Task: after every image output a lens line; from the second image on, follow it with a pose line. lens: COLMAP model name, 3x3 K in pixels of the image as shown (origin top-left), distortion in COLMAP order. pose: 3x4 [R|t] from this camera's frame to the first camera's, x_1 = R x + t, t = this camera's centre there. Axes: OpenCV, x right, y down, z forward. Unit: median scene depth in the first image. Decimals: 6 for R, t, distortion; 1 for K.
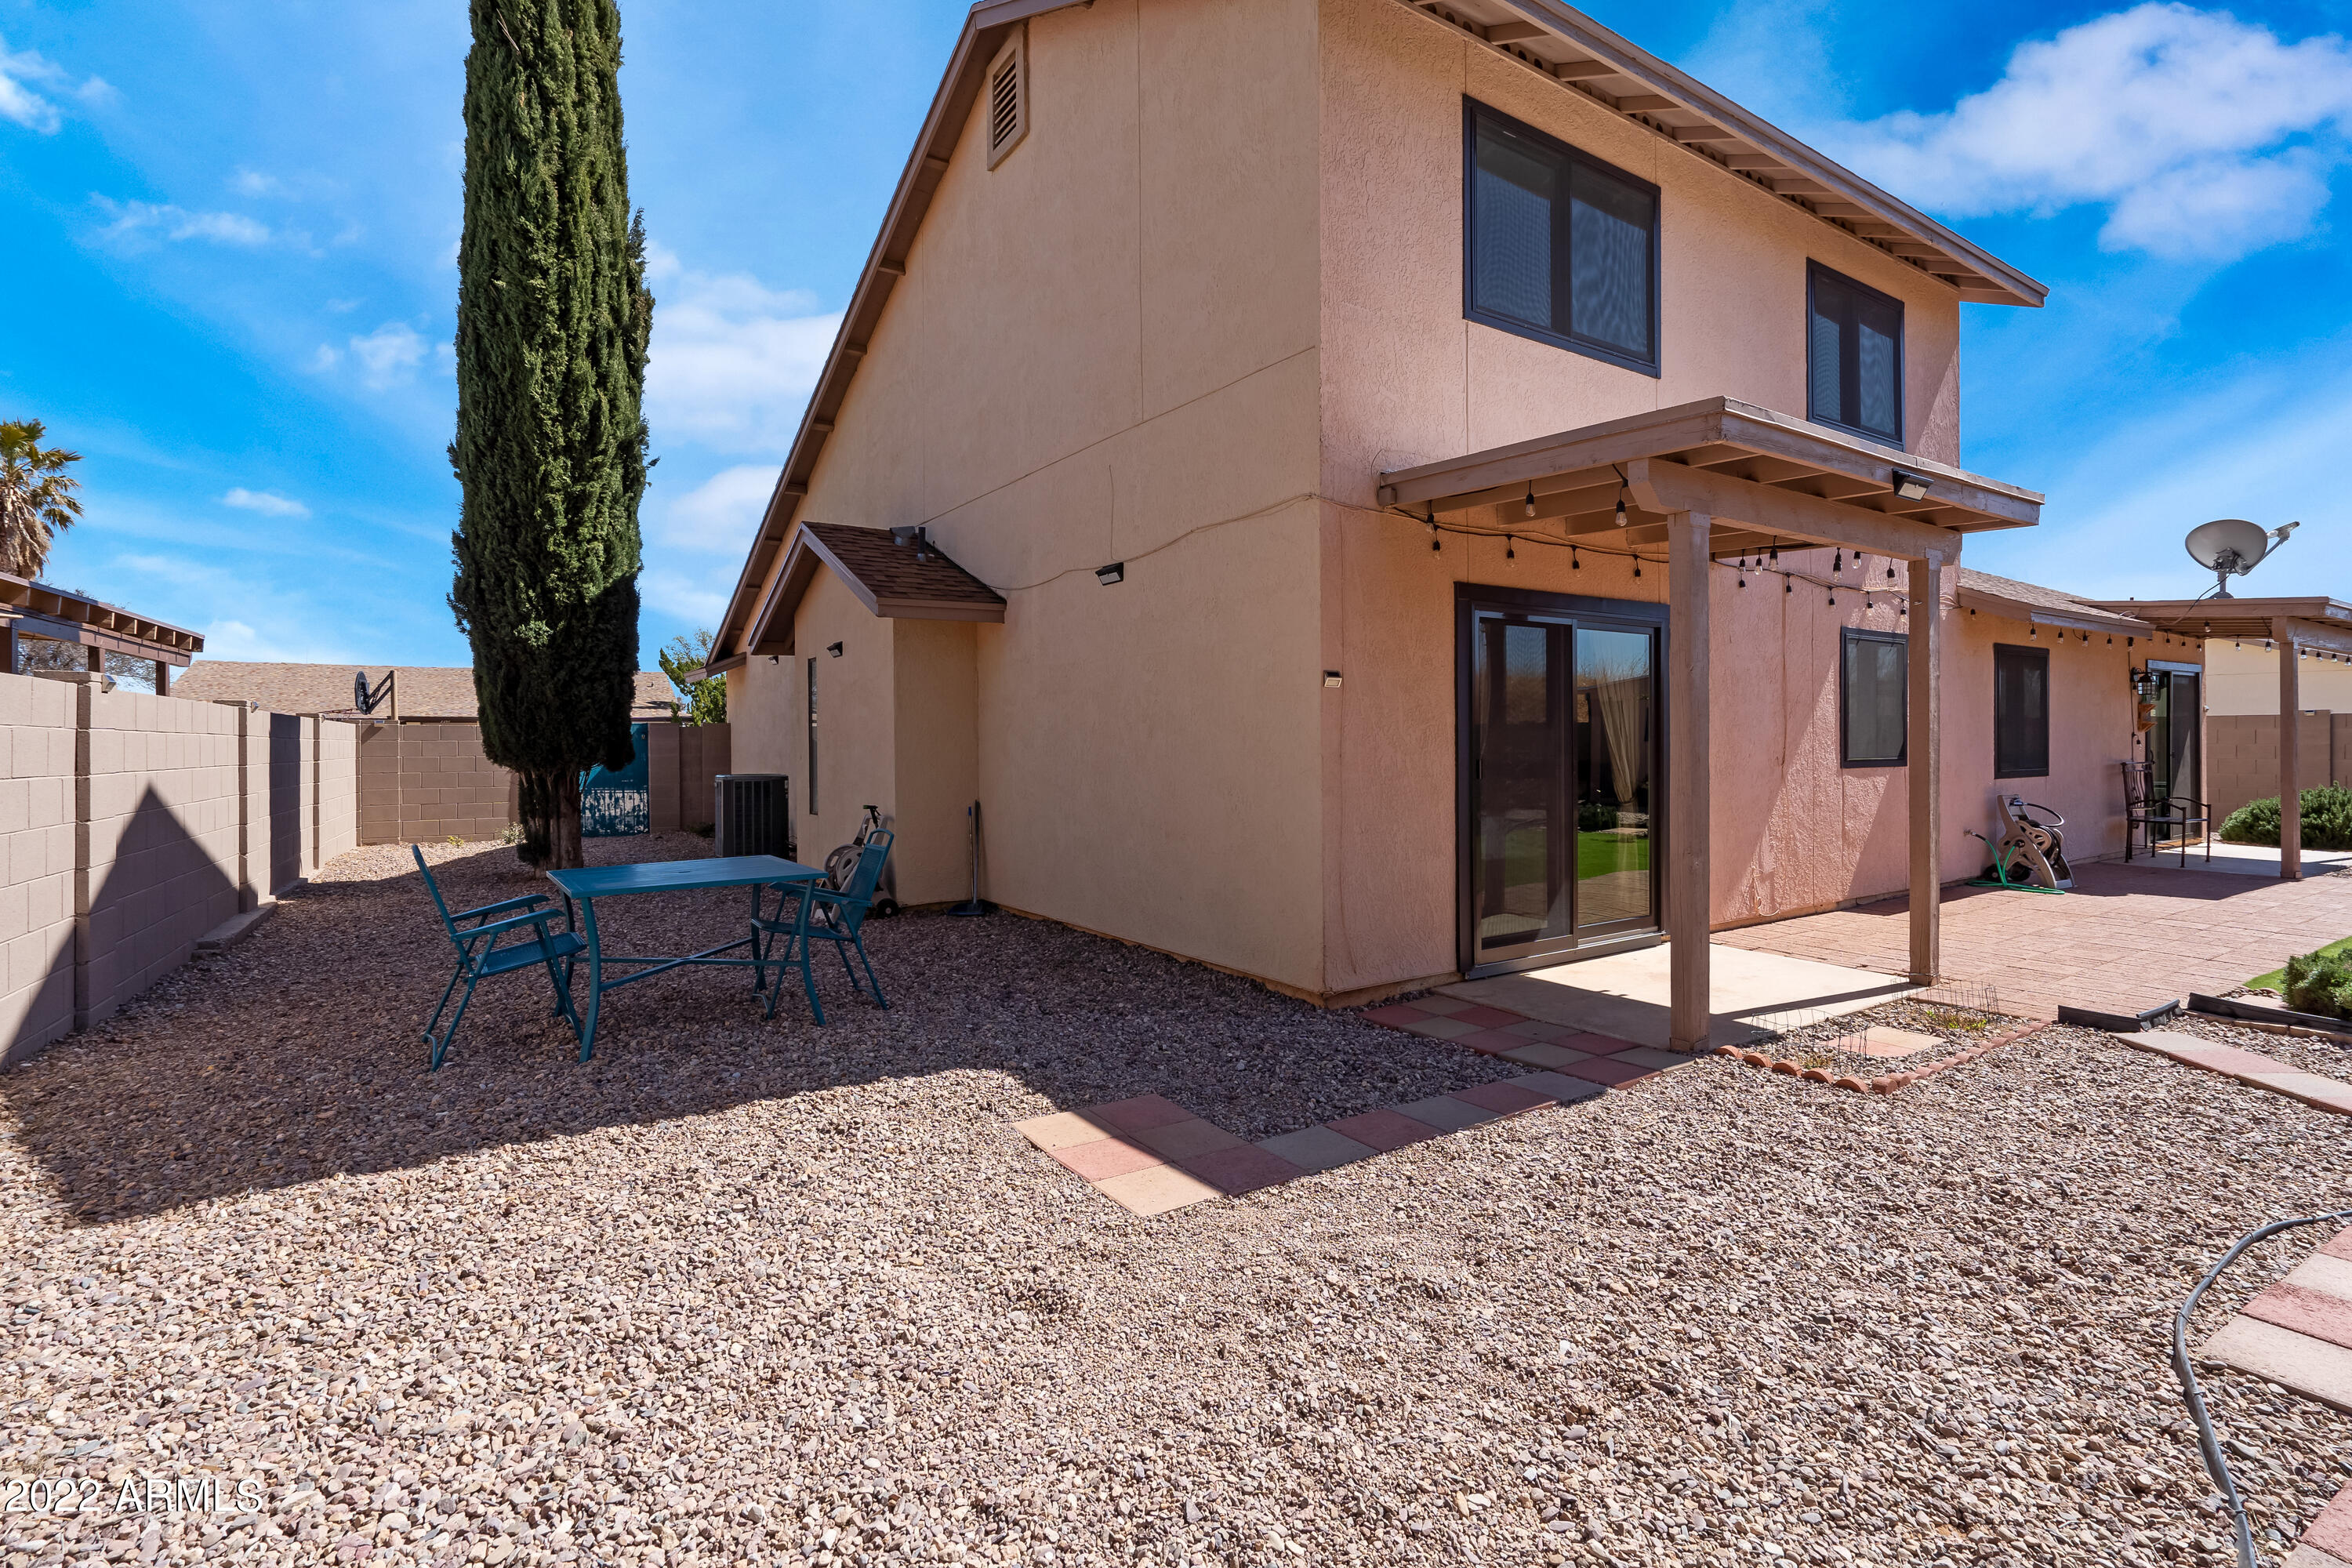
lens RADIAL K [[1094.5, 0, 1176.5], [0, 1094.5, 739.1], [0, 0, 1]] dist [-0.008910, 0.002772]
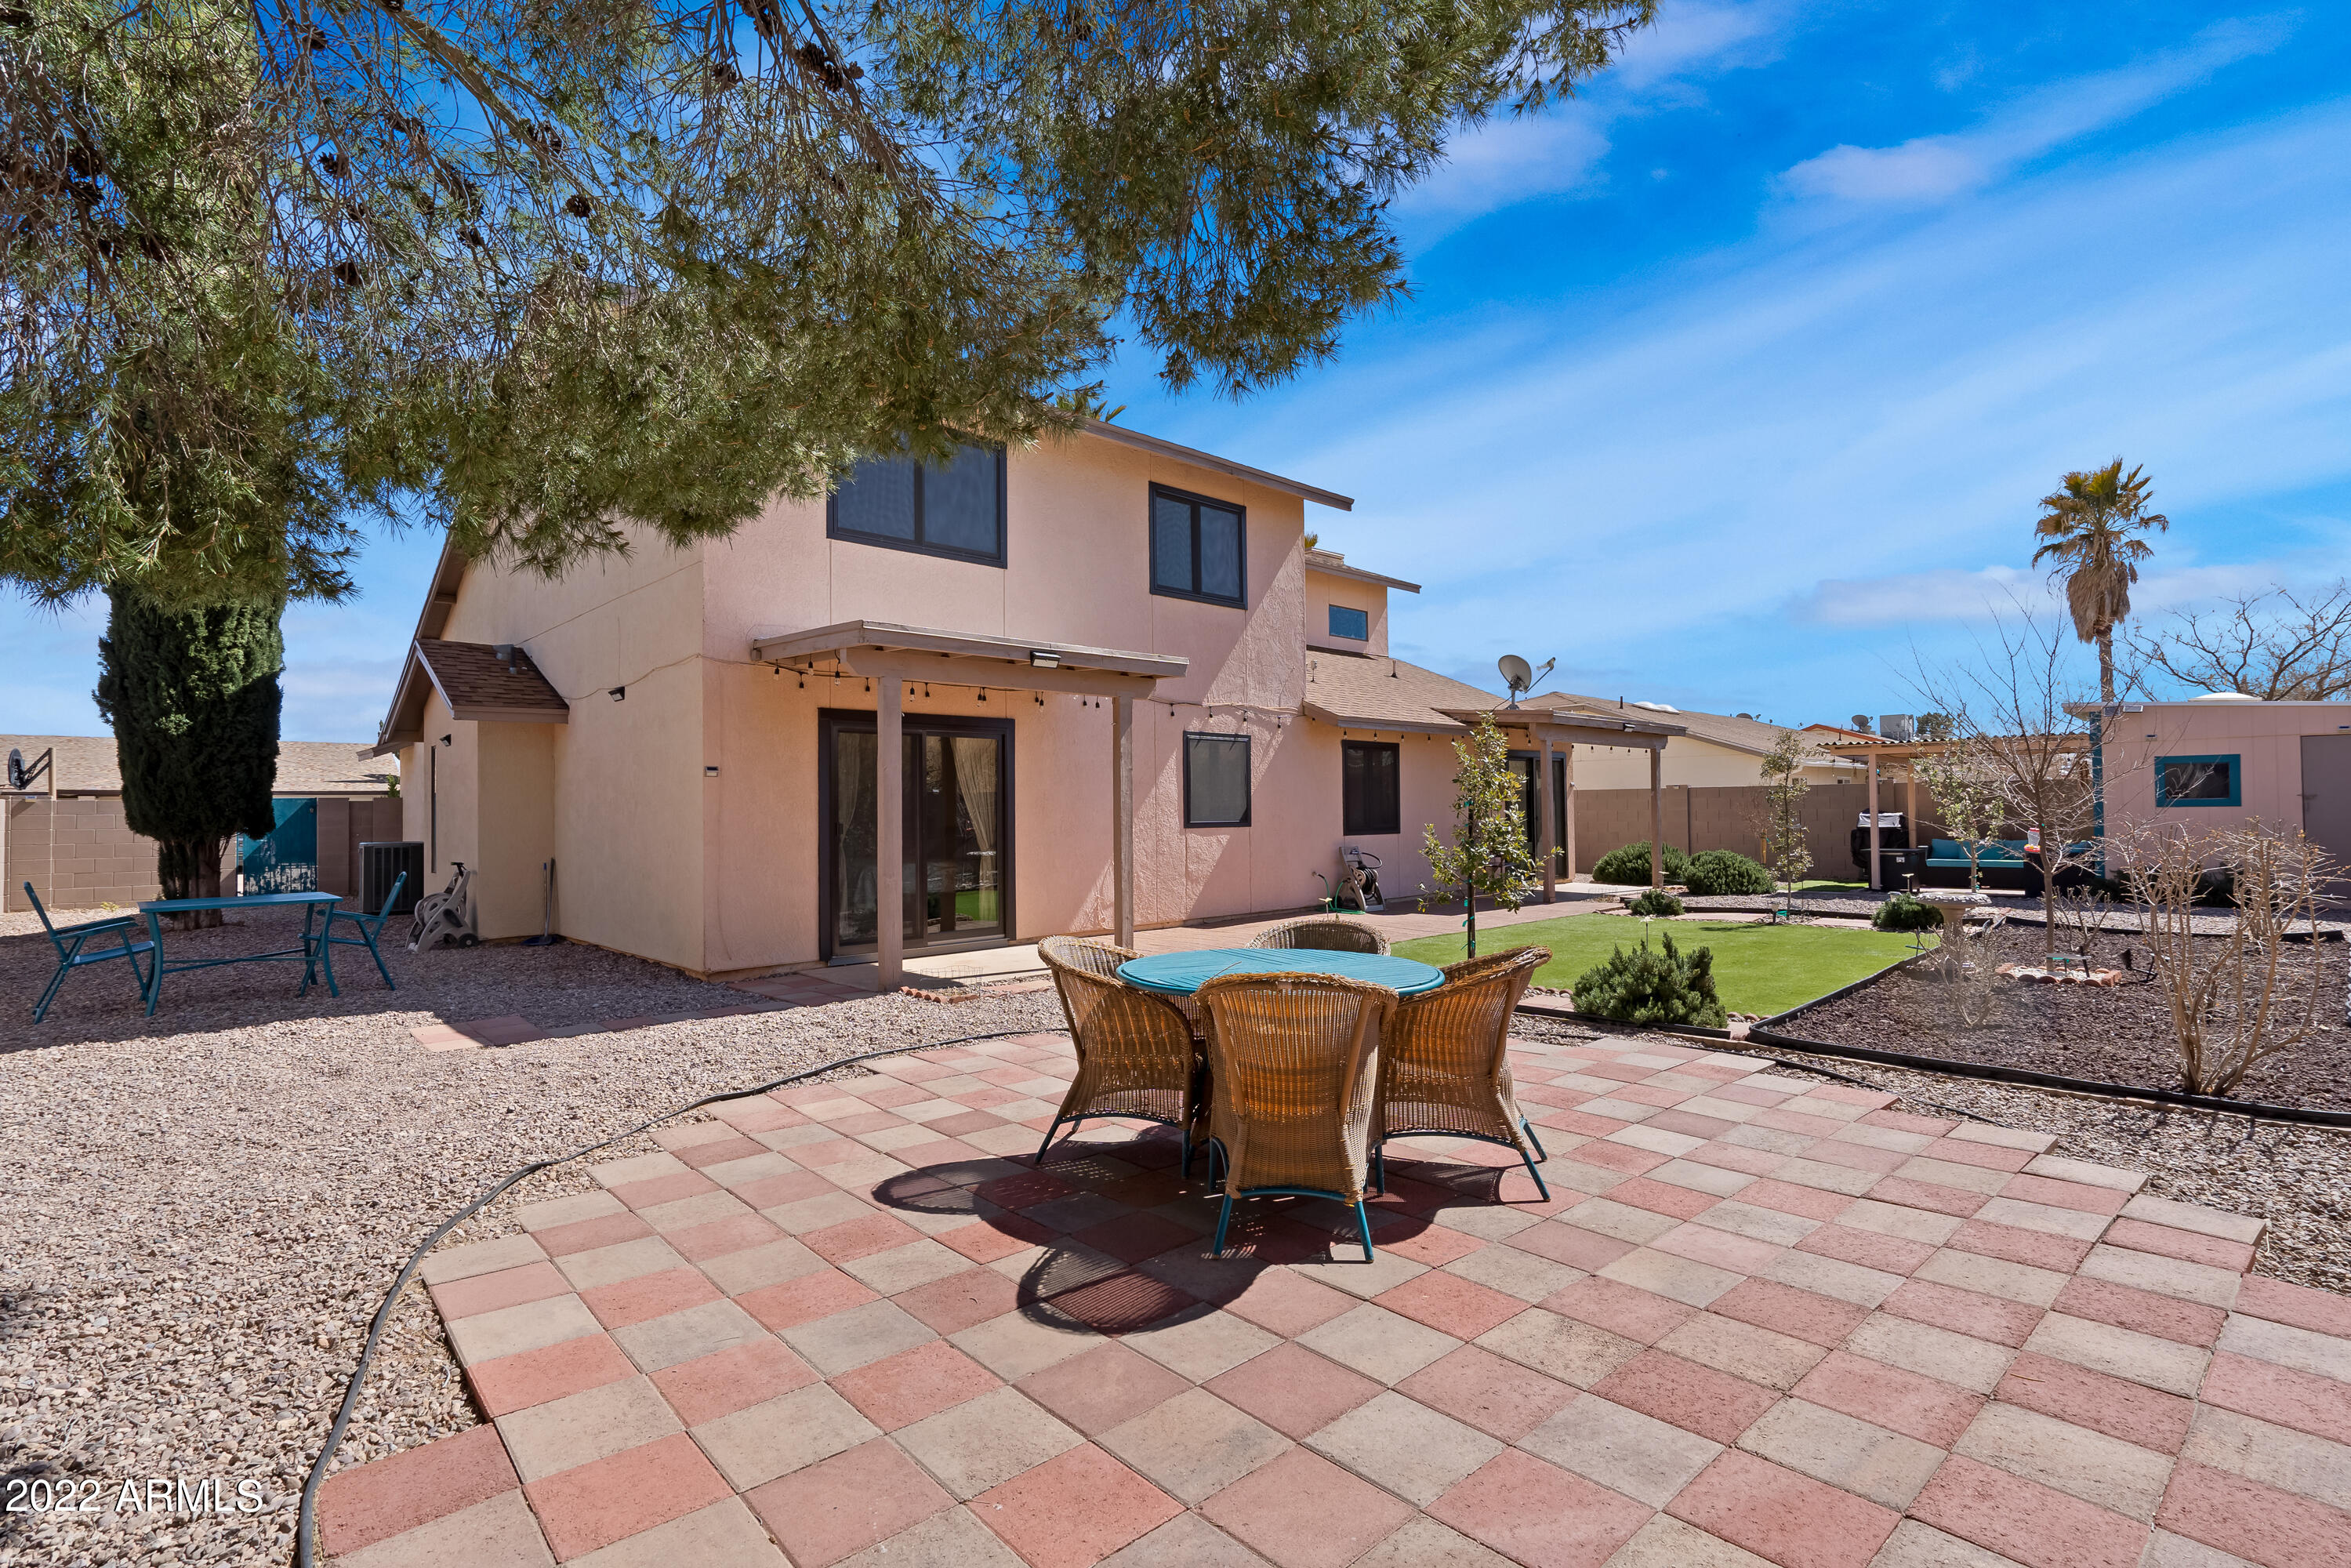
lens RADIAL K [[1094.1, 0, 1180.5], [0, 1094.1, 781.4], [0, 0, 1]] dist [-0.008910, 0.002772]
pose [[0.985448, -0.000055, 0.169979, 0.298727], [0.004502, 0.999658, -0.025774, 0.001752], [-0.169919, 0.026164, 0.985111, -0.366181]]
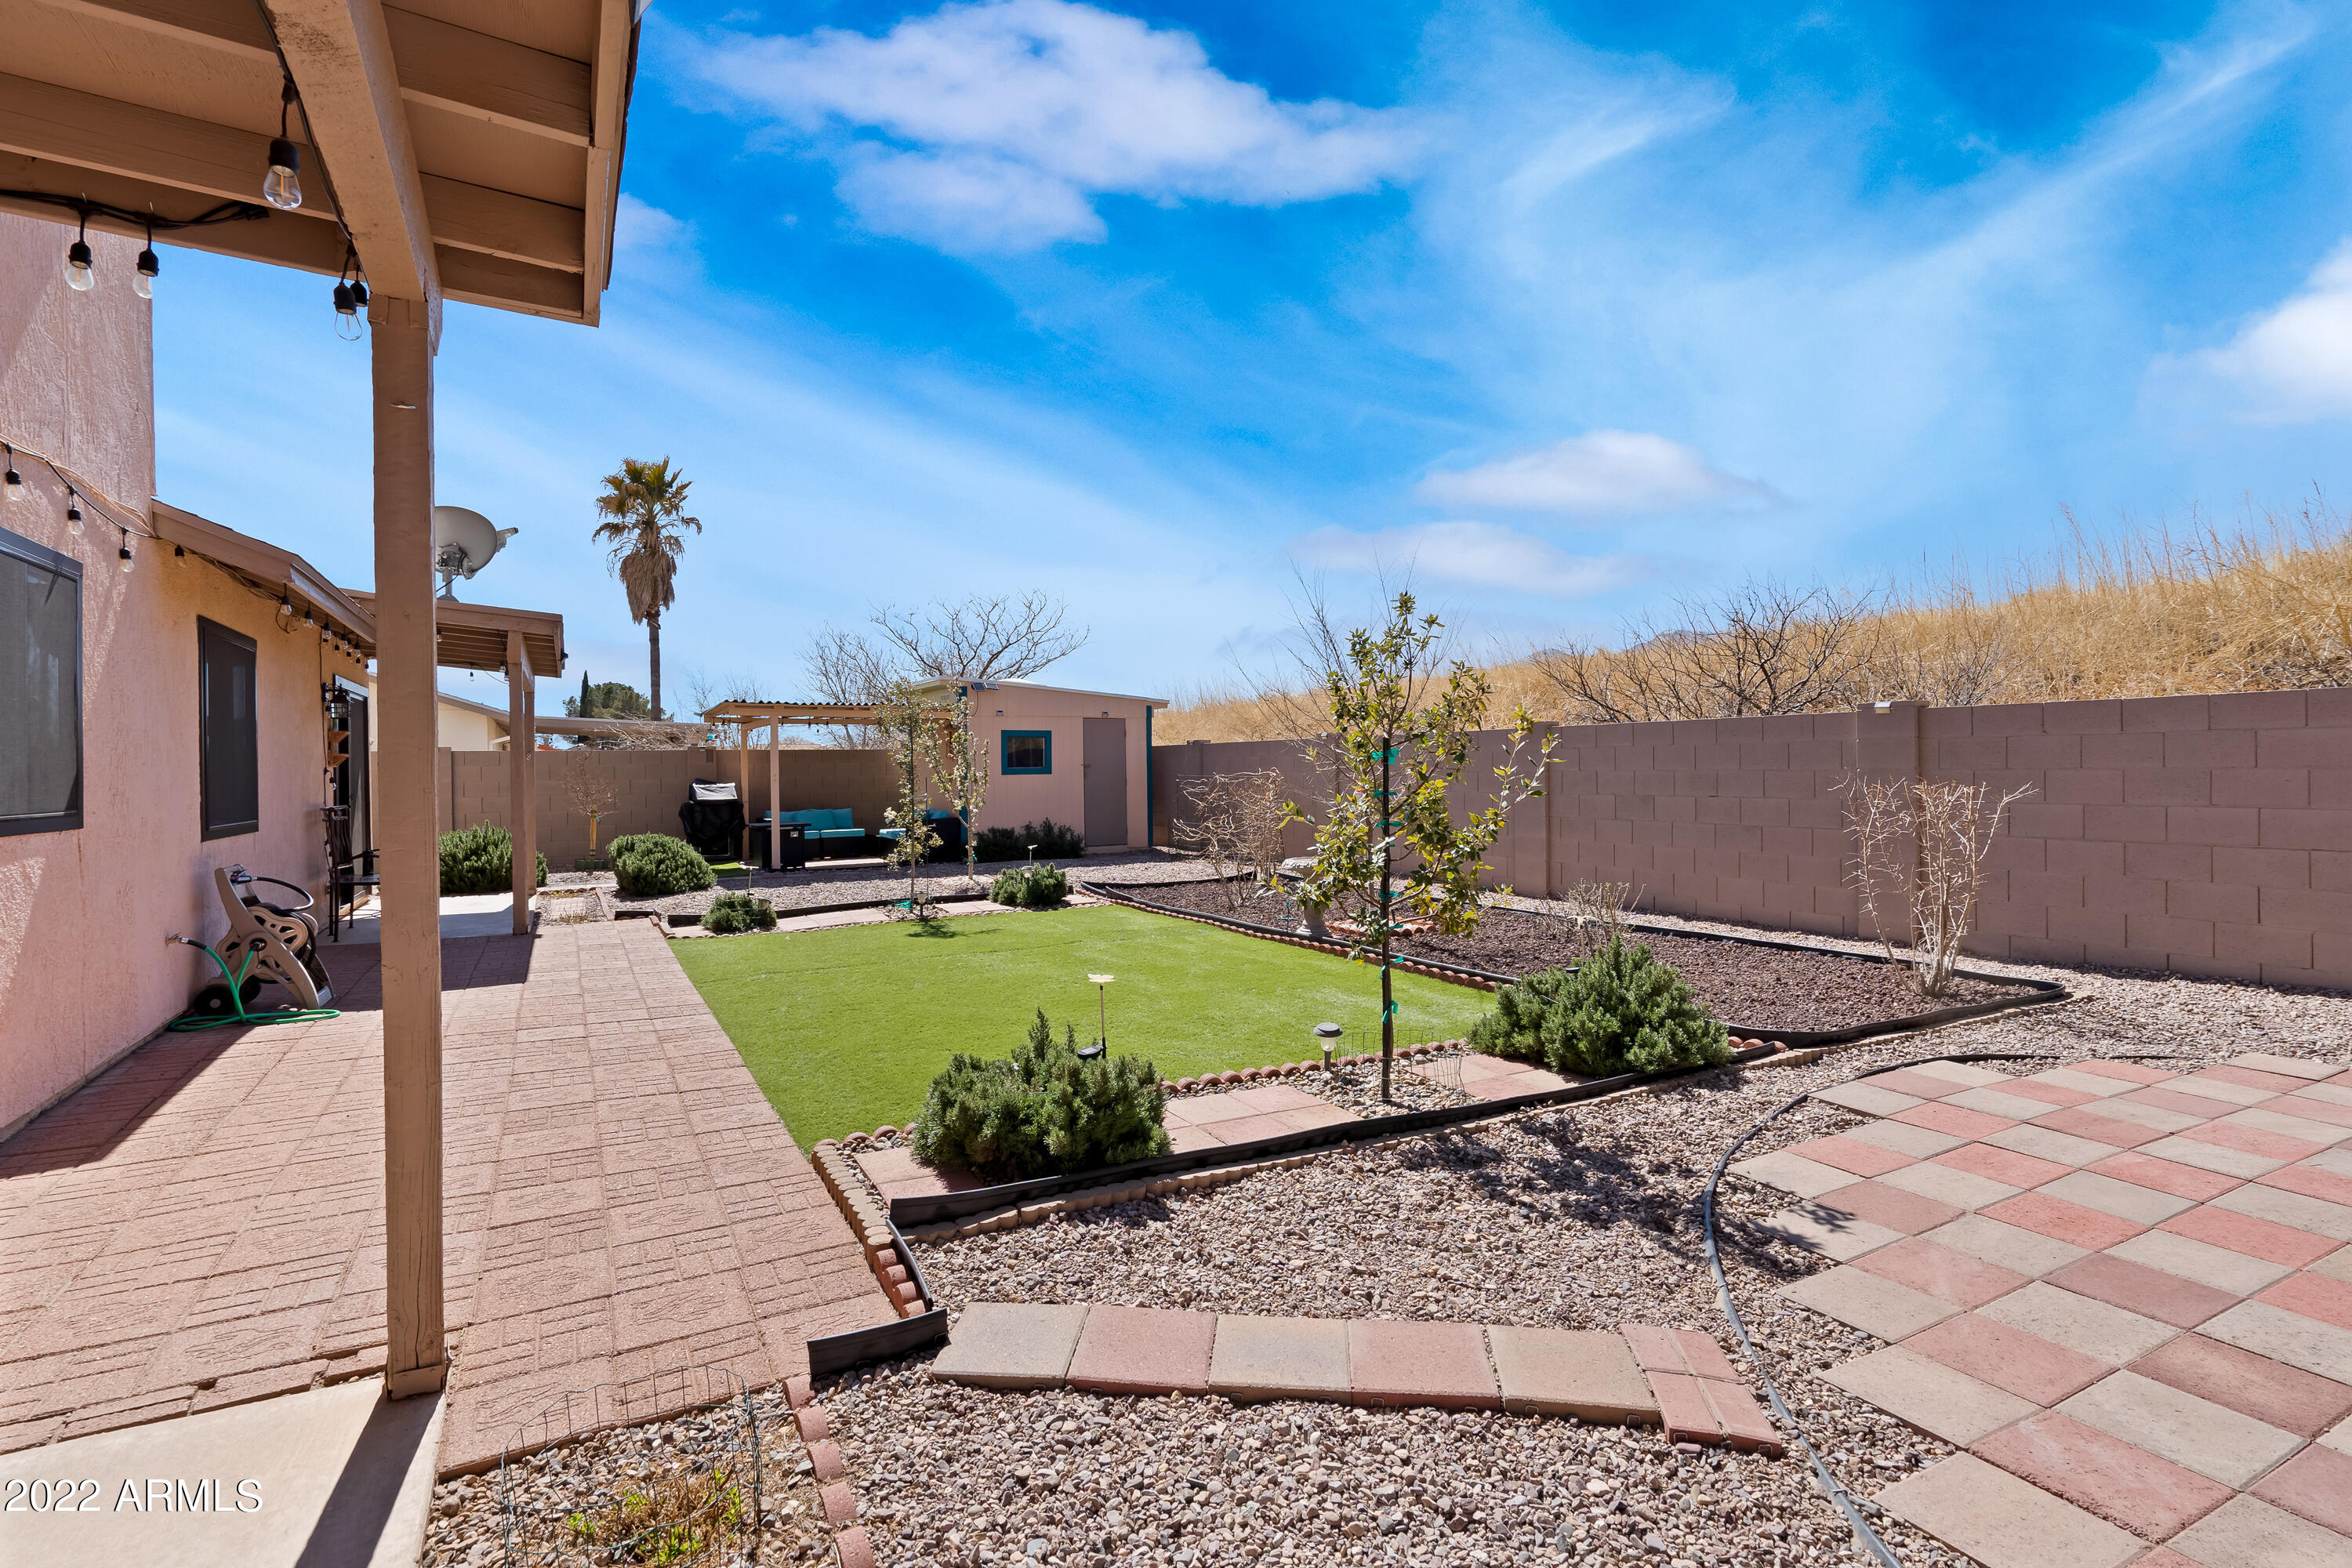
lens RADIAL K [[1094.5, 0, 1173.7], [0, 1094.5, 784.2], [0, 0, 1]] dist [-0.008910, 0.002772]
pose [[0.070863, -0.011609, 0.997418, 0.190496], [0.010110, 0.999889, 0.010920, 0.003289], [-0.997435, 0.009310, 0.070973, 0.422204]]
